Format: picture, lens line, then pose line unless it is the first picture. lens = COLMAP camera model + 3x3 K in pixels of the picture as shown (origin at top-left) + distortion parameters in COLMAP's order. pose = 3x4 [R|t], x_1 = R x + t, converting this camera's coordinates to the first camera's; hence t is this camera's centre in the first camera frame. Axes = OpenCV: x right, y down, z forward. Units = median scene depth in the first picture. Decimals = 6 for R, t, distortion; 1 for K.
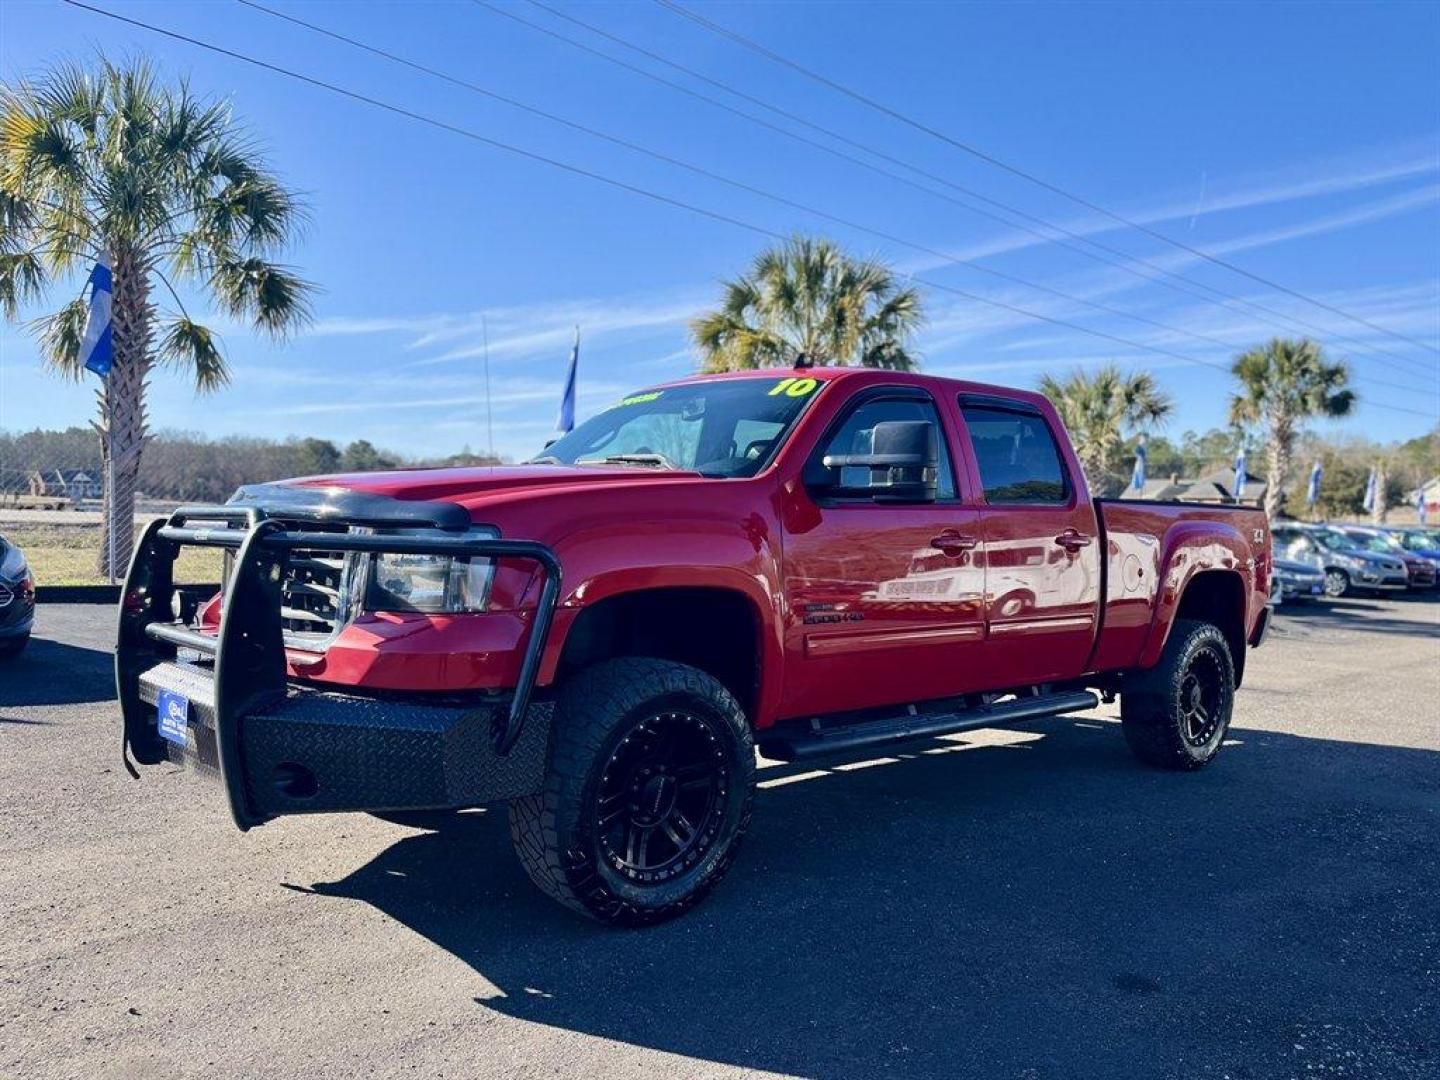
lens RADIAL K [[1114.7, 0, 720.0], [0, 1114.7, 540.0], [0, 0, 1]] dist [0.078354, -0.091891]
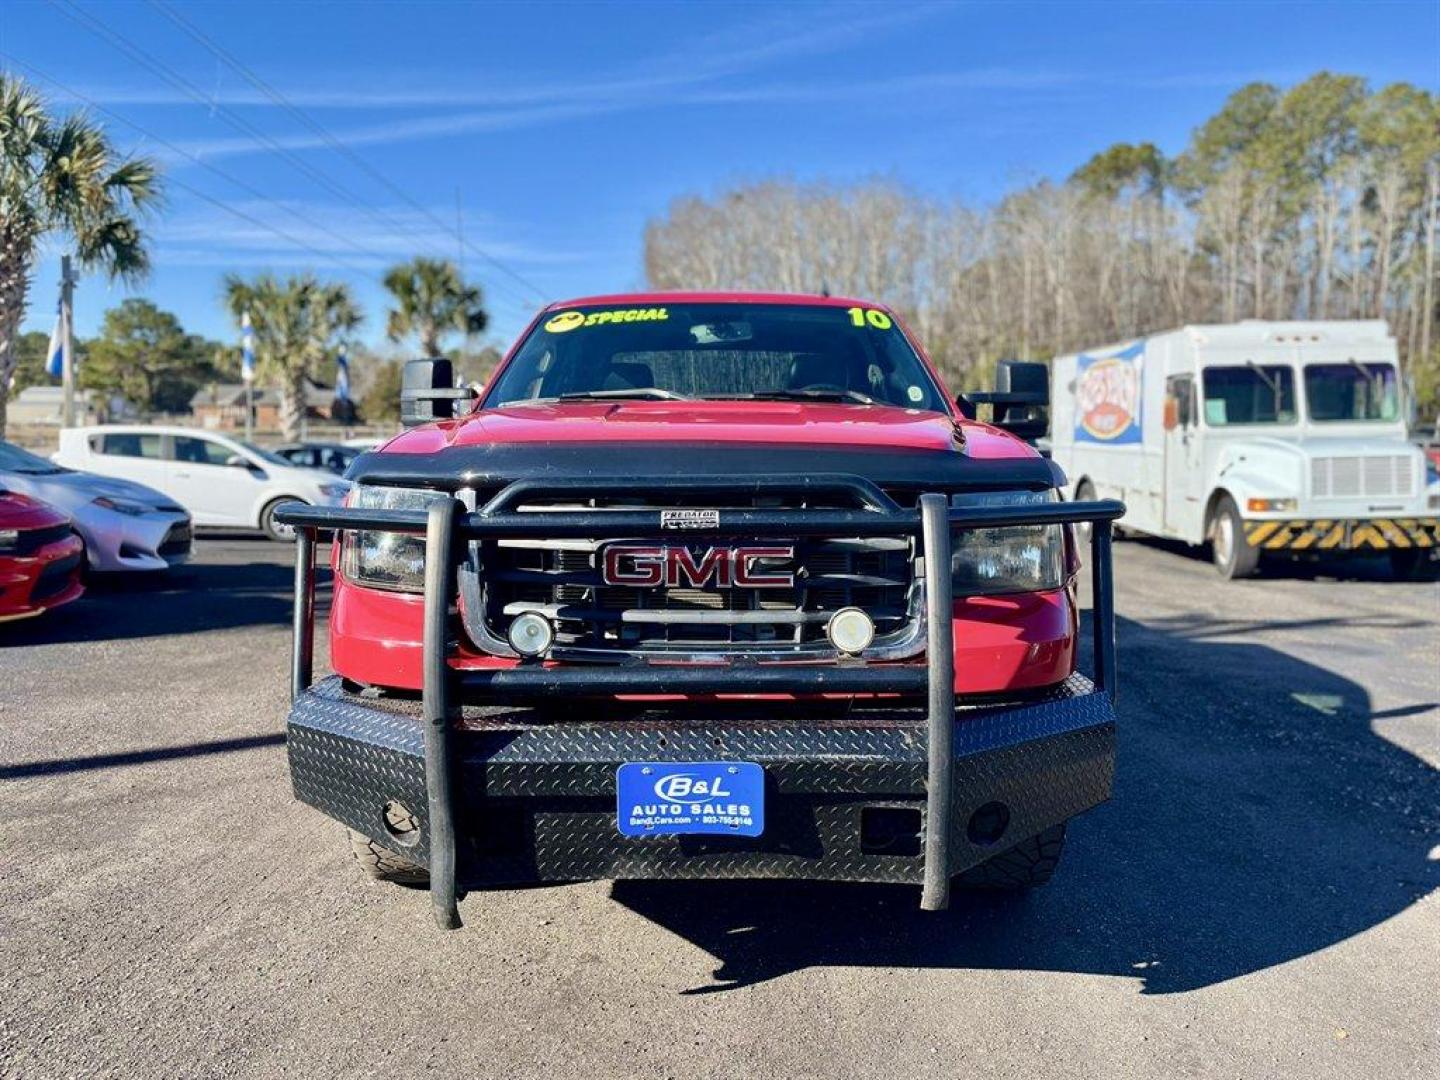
lens RADIAL K [[1114.7, 0, 720.0], [0, 1114.7, 540.0], [0, 0, 1]] dist [0.078354, -0.091891]
pose [[0.675537, -0.089786, 0.731839, -0.136500], [0.025657, 0.994819, 0.098367, -0.010583], [-0.736879, -0.047673, 0.674341, 0.074768]]
